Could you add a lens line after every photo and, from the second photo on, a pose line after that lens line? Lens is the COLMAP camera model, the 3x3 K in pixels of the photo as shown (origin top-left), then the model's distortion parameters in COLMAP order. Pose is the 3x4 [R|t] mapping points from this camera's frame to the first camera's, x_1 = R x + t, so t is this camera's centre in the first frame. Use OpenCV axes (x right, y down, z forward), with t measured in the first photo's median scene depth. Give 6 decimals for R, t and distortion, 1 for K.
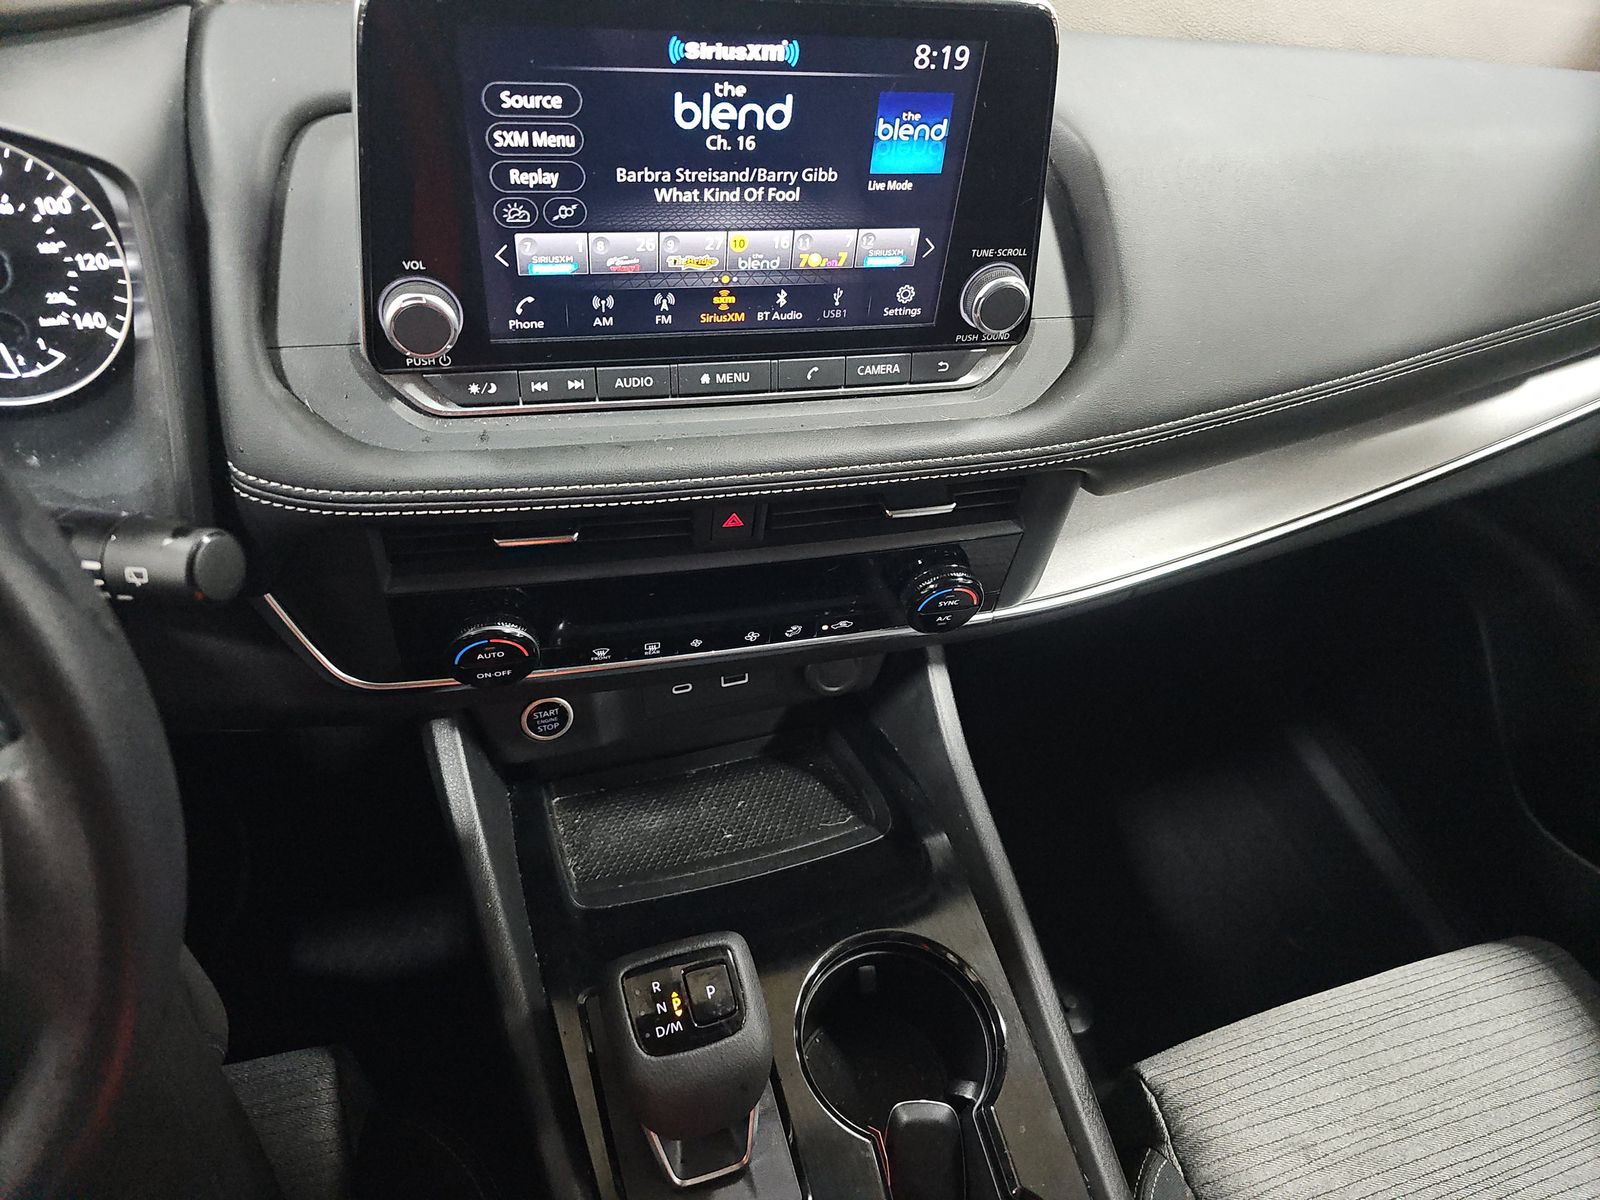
lens RADIAL K [[1068.9, 0, 800.0], [0, 1068.9, 600.0], [0, 0, 1]] dist [-0.003270, -0.001761]
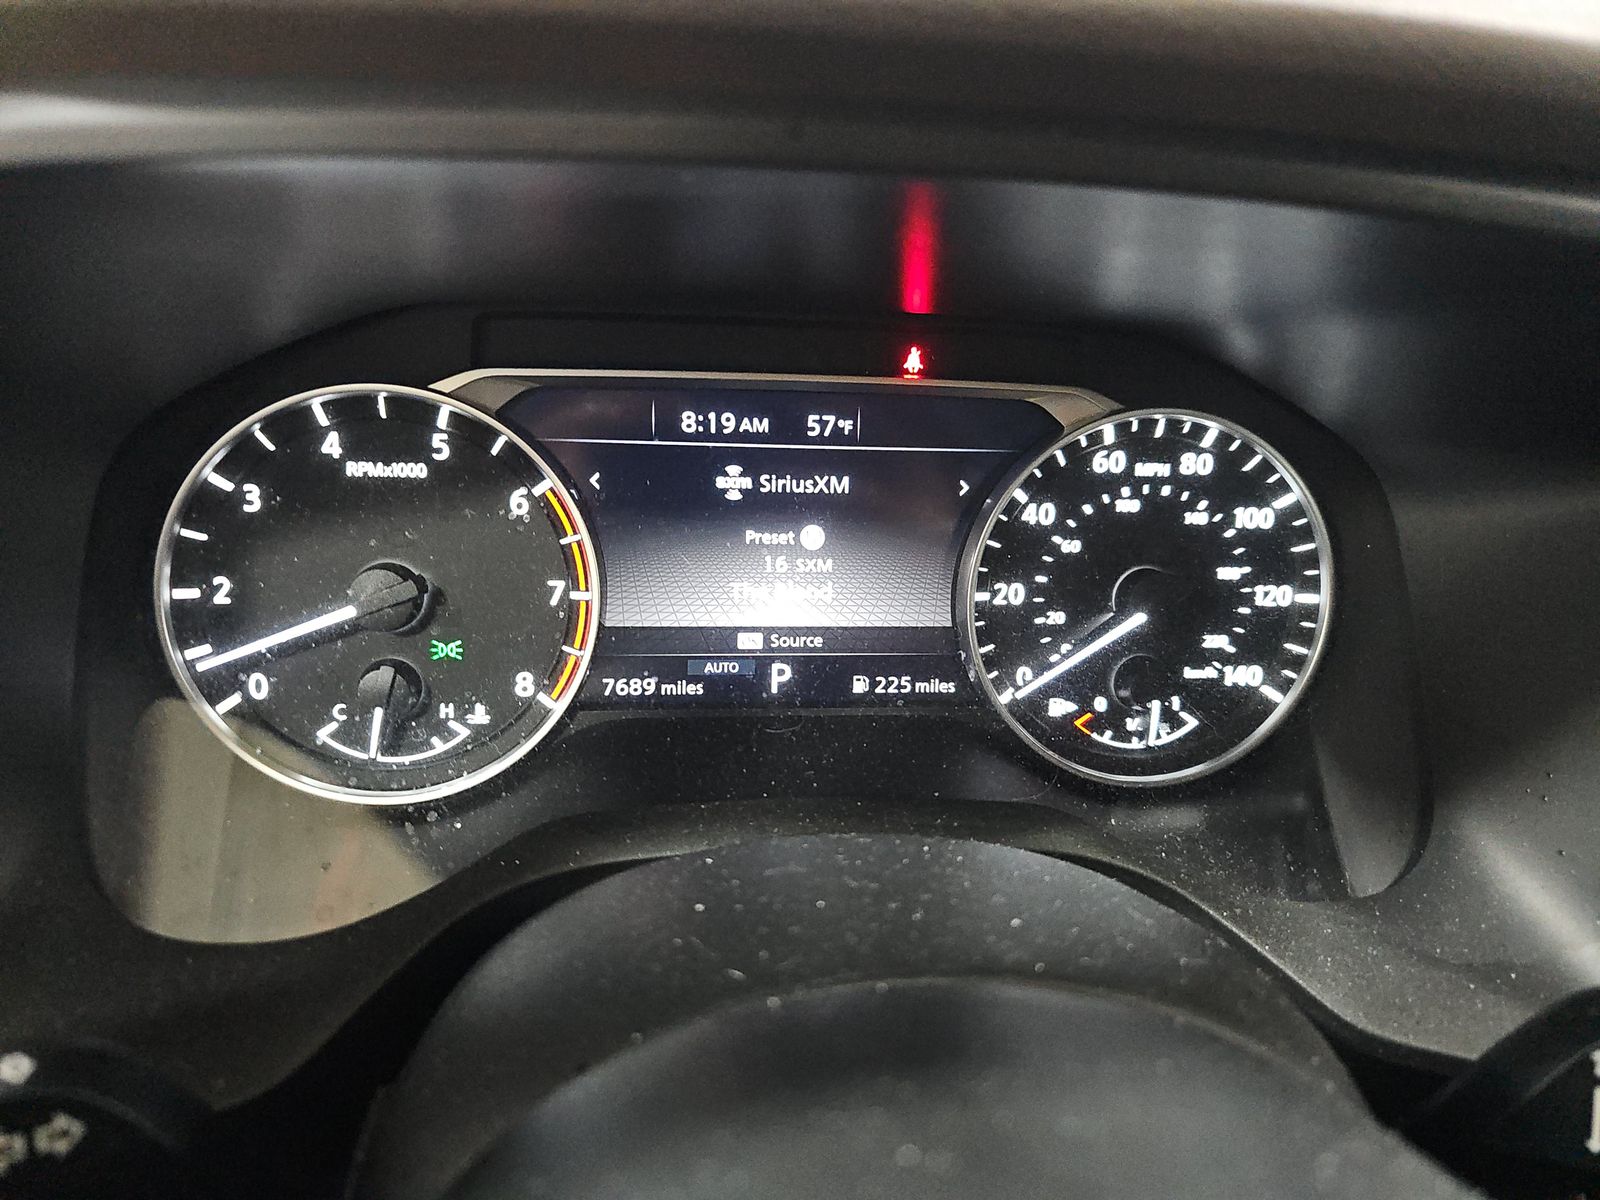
lens RADIAL K [[1089.8, 0, 800.0], [0, 1089.8, 600.0], [0, 0, 1]] dist [0.045273, -0.051754]
pose [[0.977599, 0.048404, -0.204835, -0.842531], [-0.116401, 0.935161, -0.334550, -0.037587], [0.175360, 0.350899, 0.919847, 0.290624]]
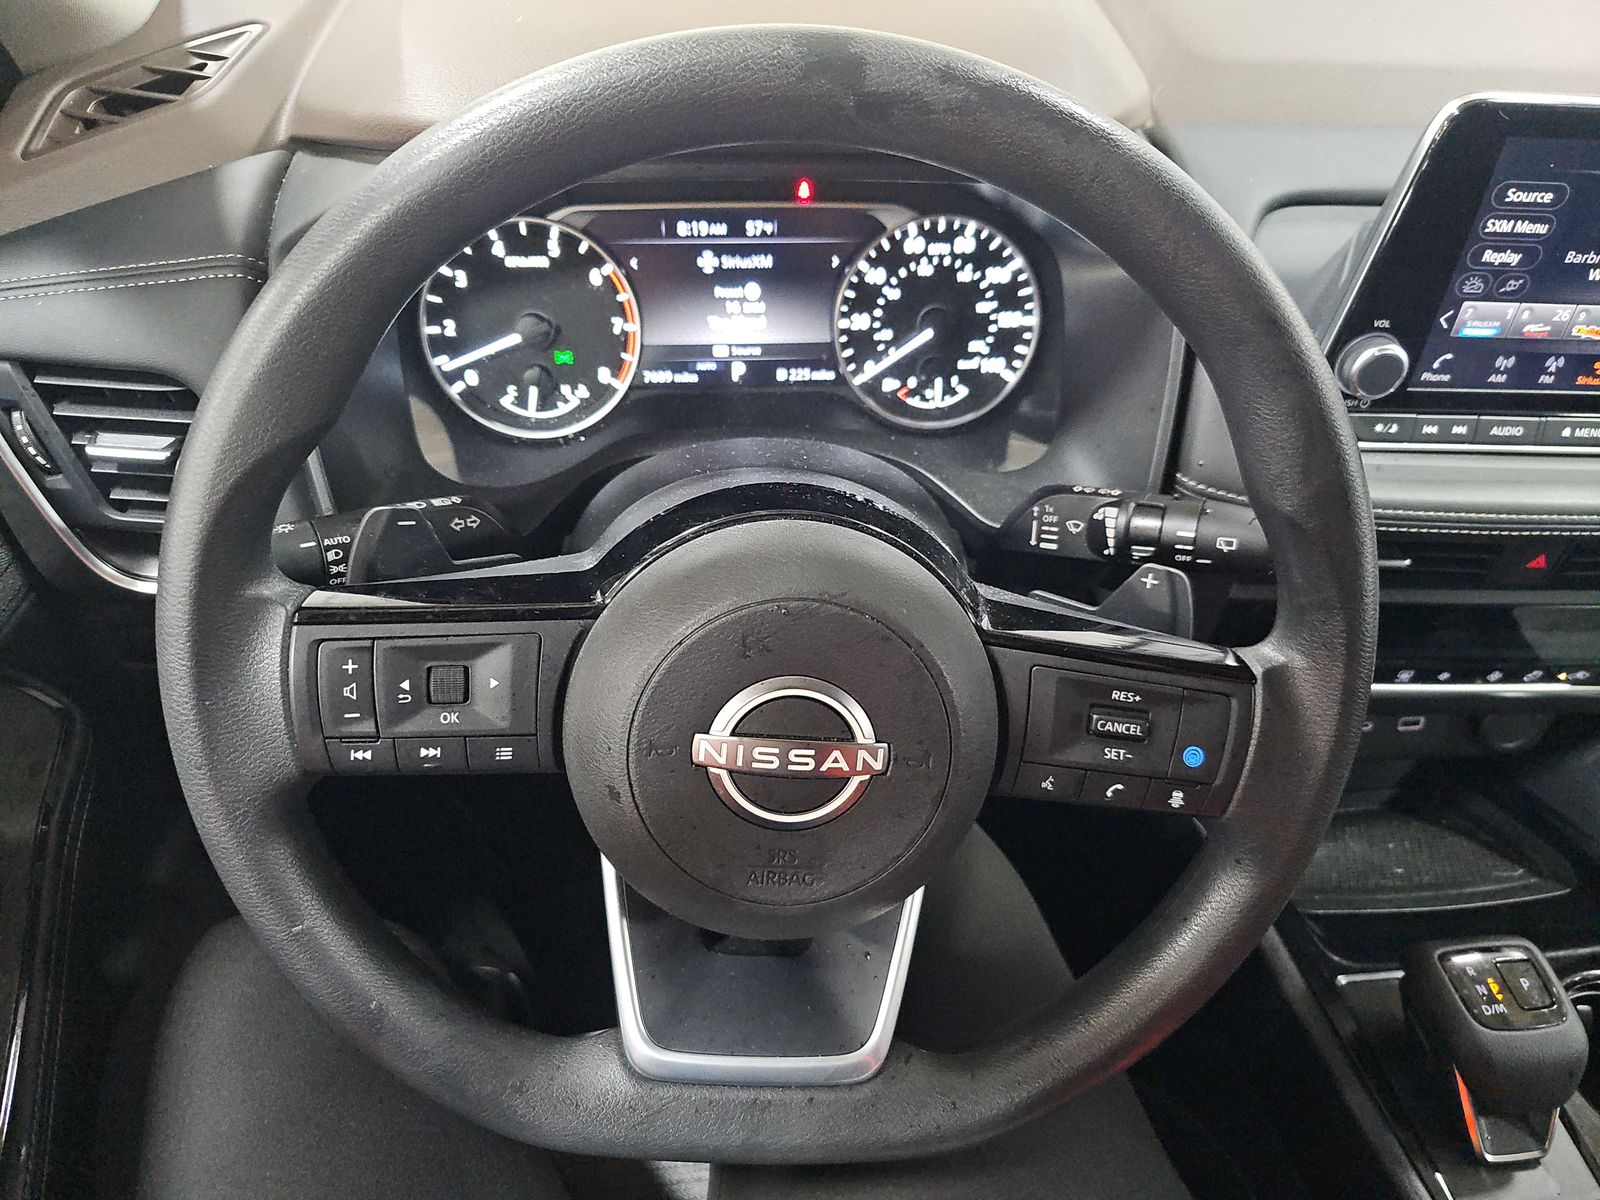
lens RADIAL K [[1089.8, 0, 800.0], [0, 1089.8, 600.0], [0, 0, 1]] dist [0.045273, -0.051754]
pose [[0.975001, 0.083667, -0.205845, -0.627034], [-0.103799, 0.990607, -0.089013, 0.160729], [0.196464, 0.108154, 0.974528, -0.291795]]
